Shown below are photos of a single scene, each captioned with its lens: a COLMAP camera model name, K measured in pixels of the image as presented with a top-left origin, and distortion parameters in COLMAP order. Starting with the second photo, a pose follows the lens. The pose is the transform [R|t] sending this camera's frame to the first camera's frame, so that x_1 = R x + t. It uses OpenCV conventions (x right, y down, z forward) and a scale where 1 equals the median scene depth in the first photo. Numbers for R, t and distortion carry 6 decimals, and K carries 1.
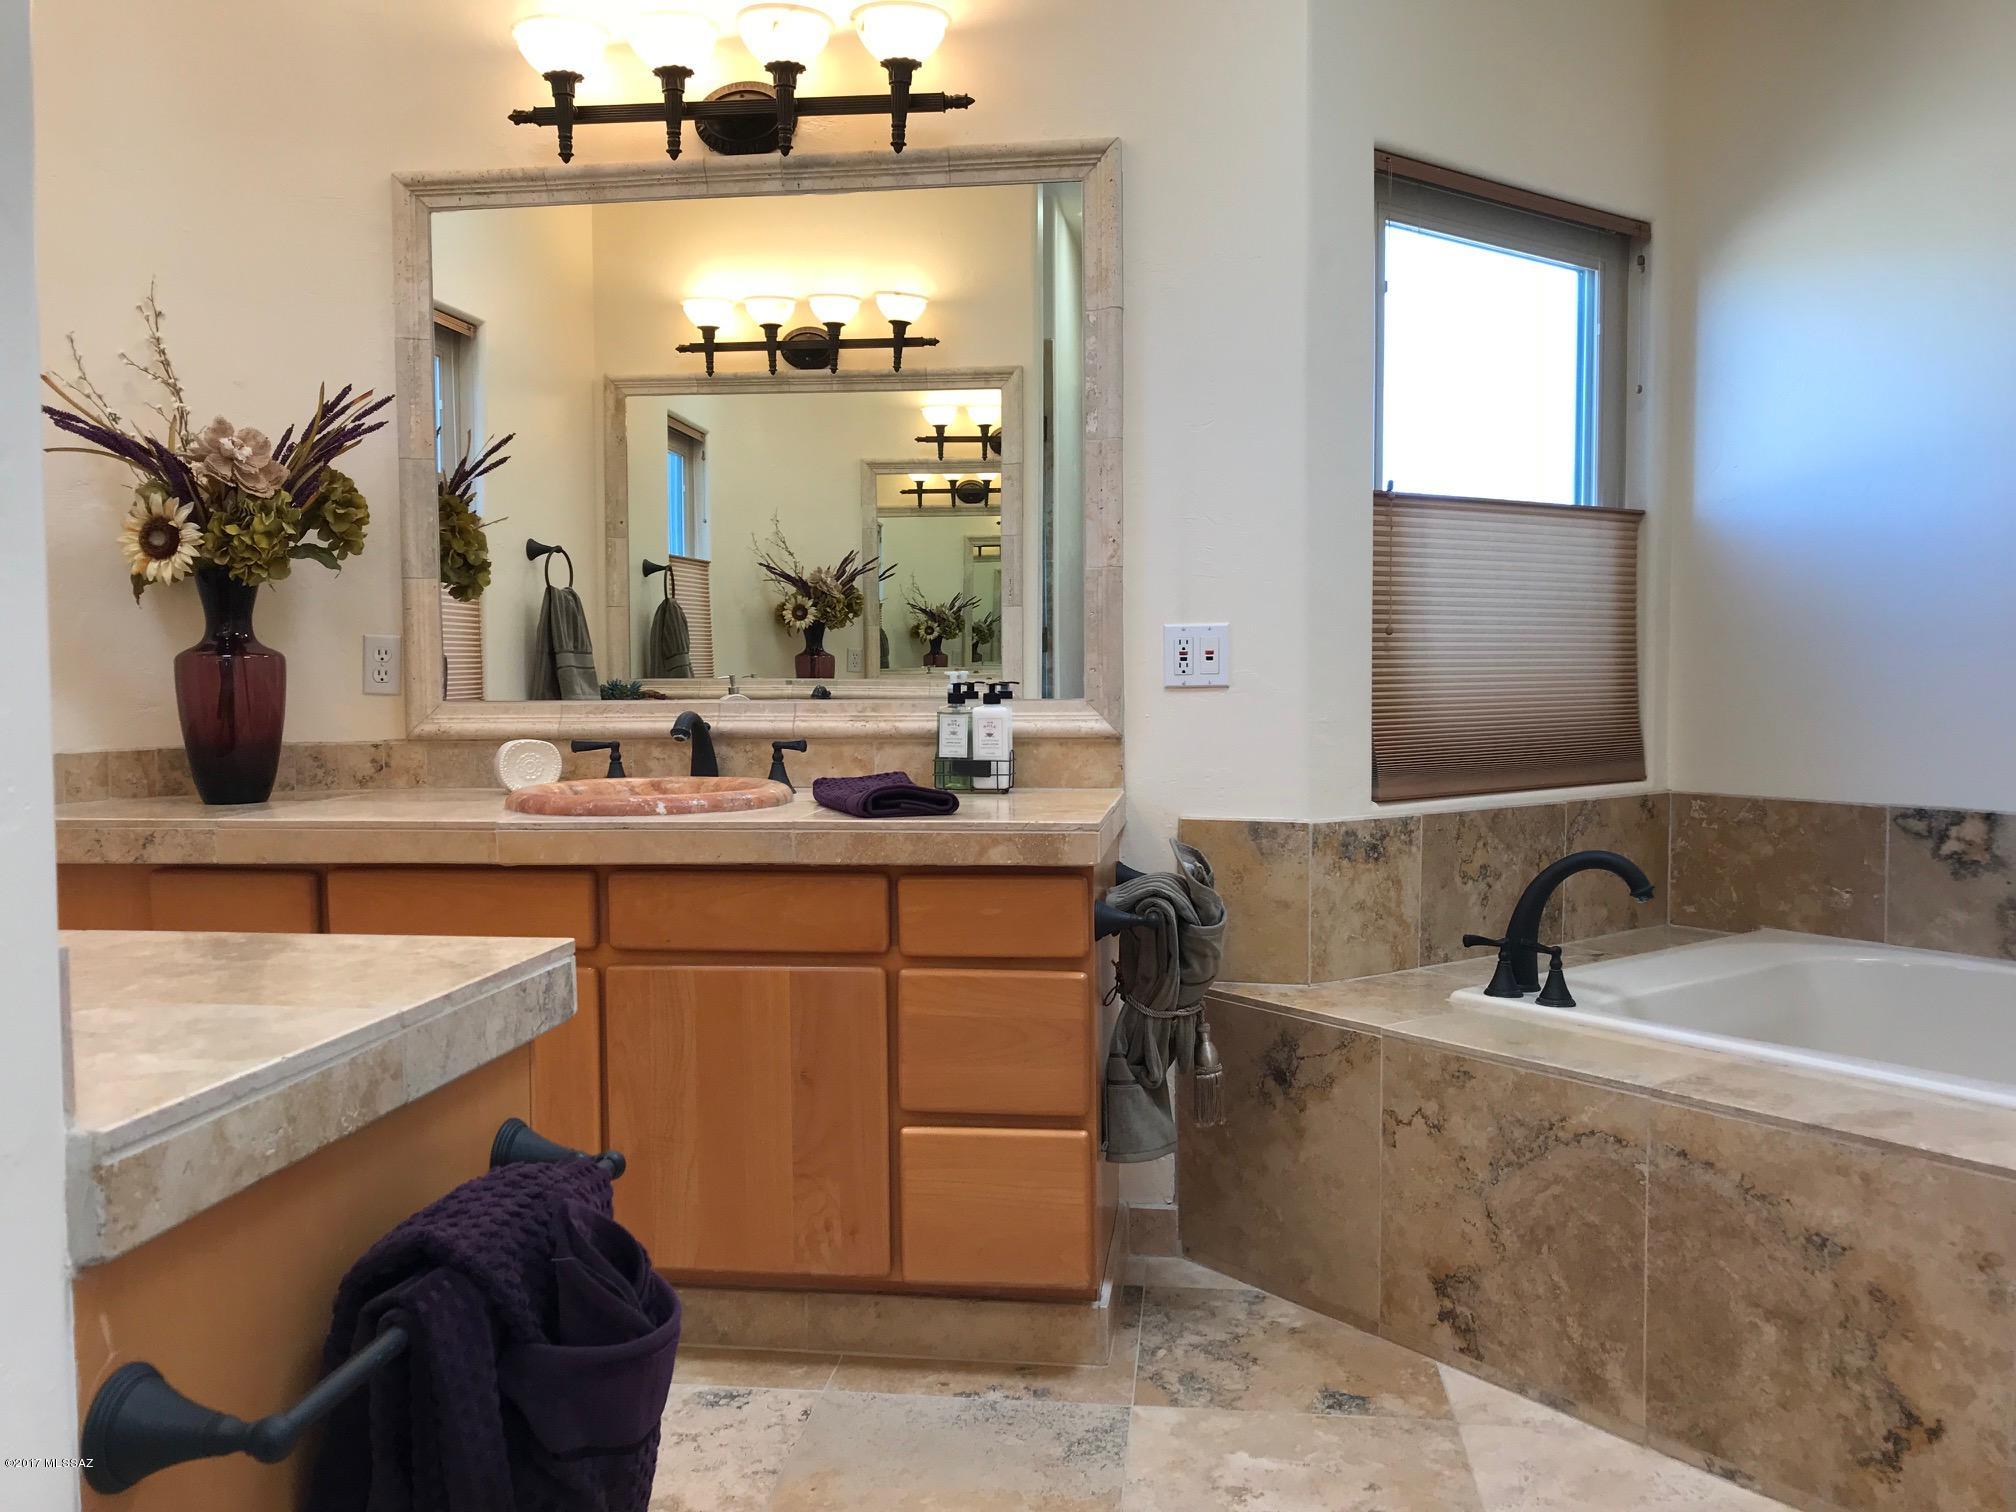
lens RADIAL K [[1711.8, 0, 965.5], [0, 1711.8, 759.2], [0, 0, 1]] dist [0.001674, 0.003192]
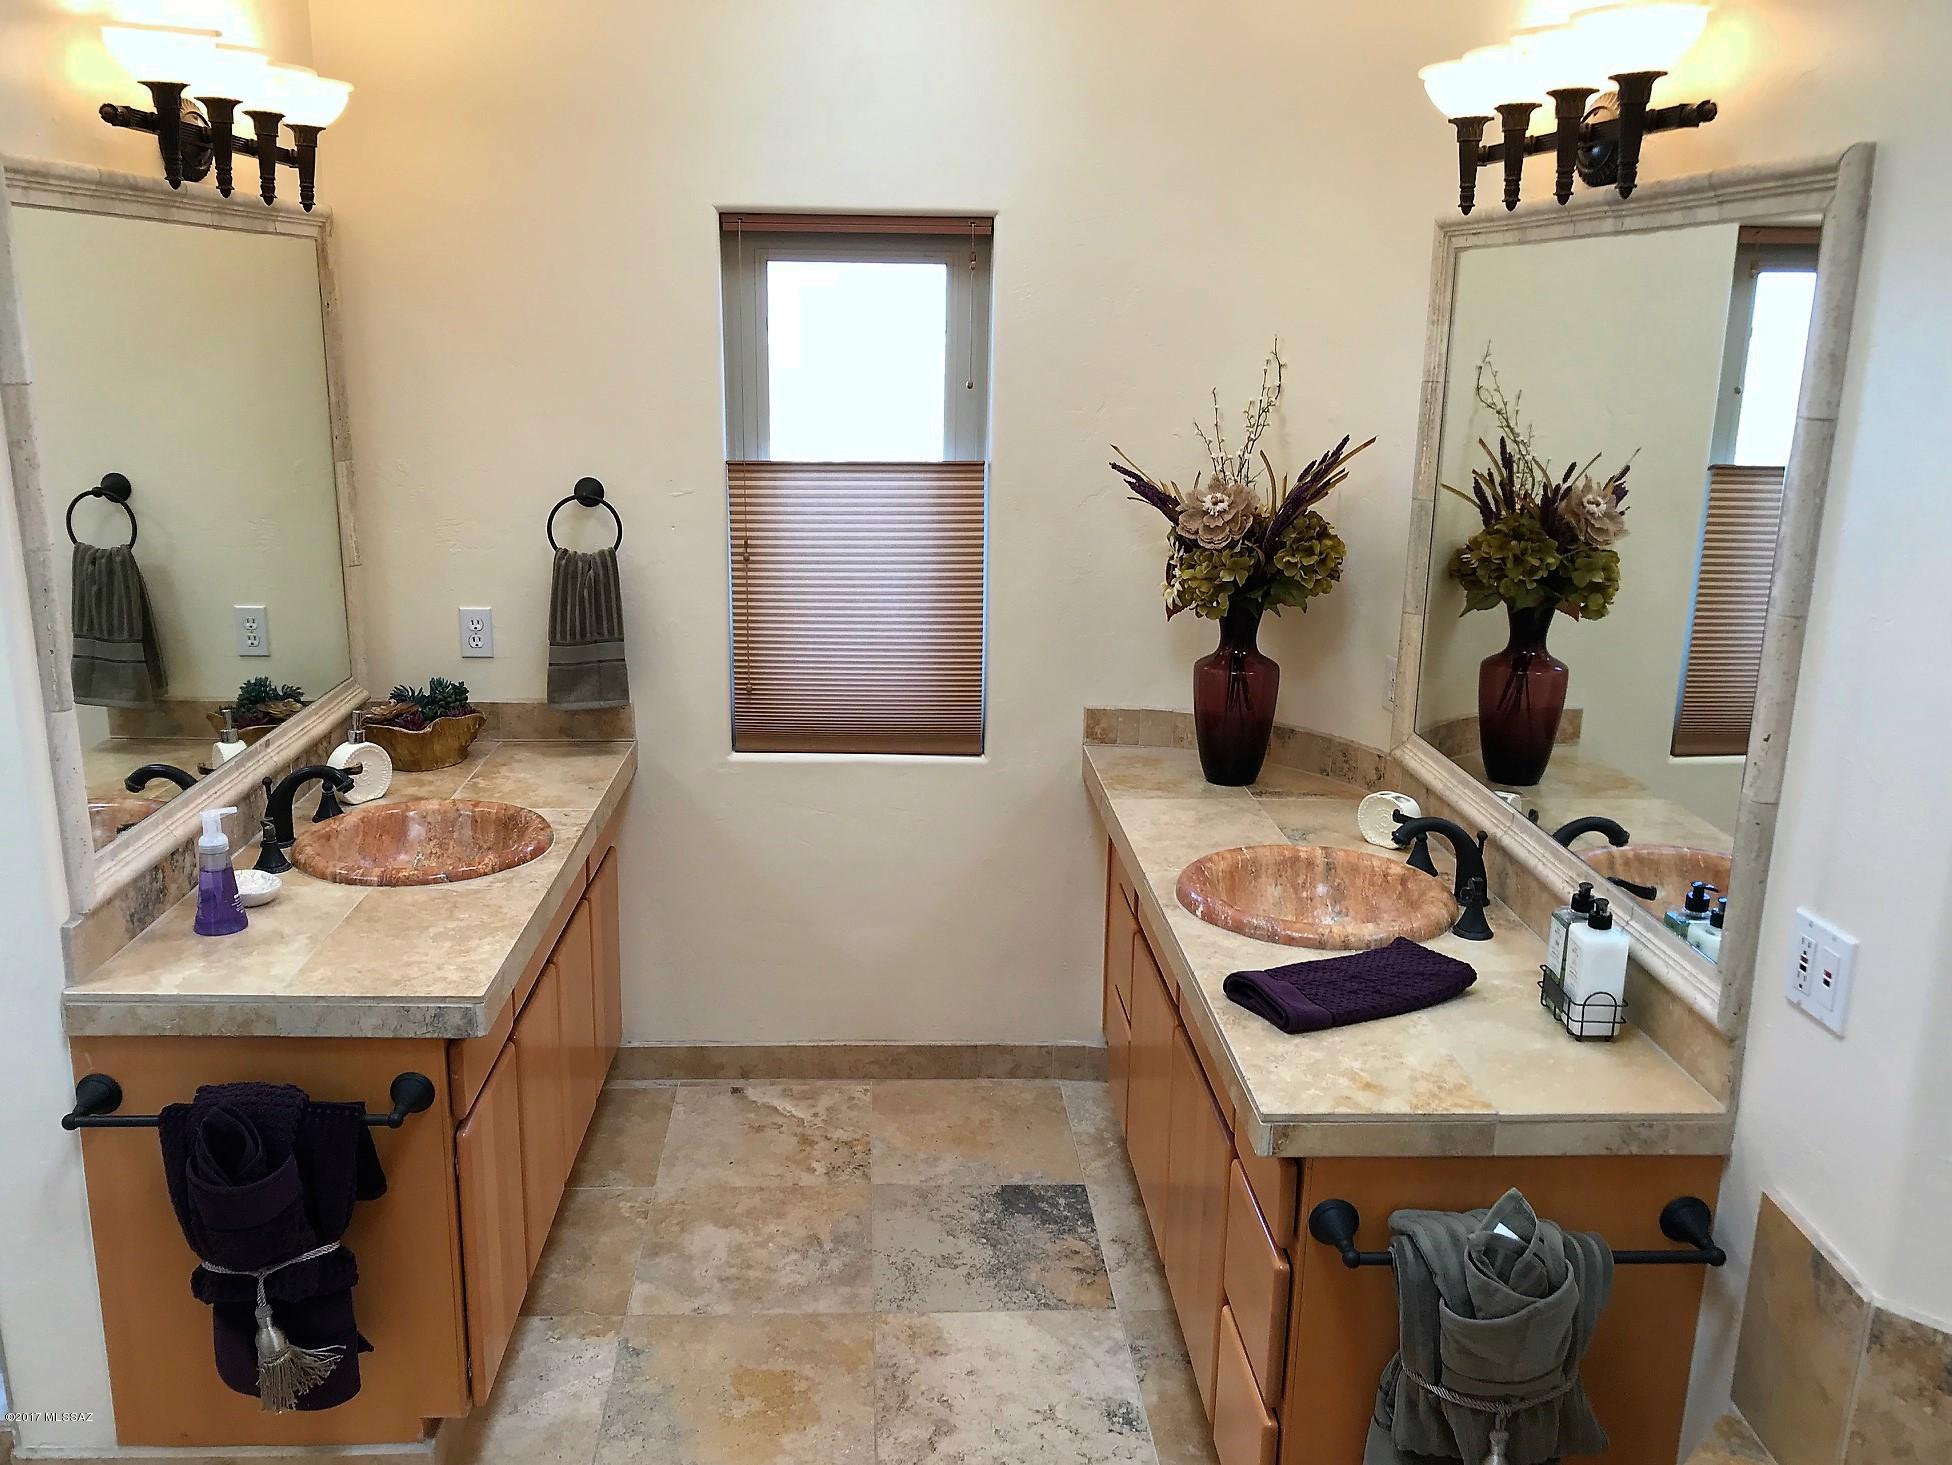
lens RADIAL K [[1657.4, 0, 934.8], [0, 1657.4, 735.6], [0, 0, 1]] dist [0.001674, 0.003192]
pose [[0.168543, 0.253336, -0.952583, 0.665495], [-0.063464, 0.967192, 0.245992, -0.284658], [0.983649, 0.018994, 0.179091, 0.571816]]
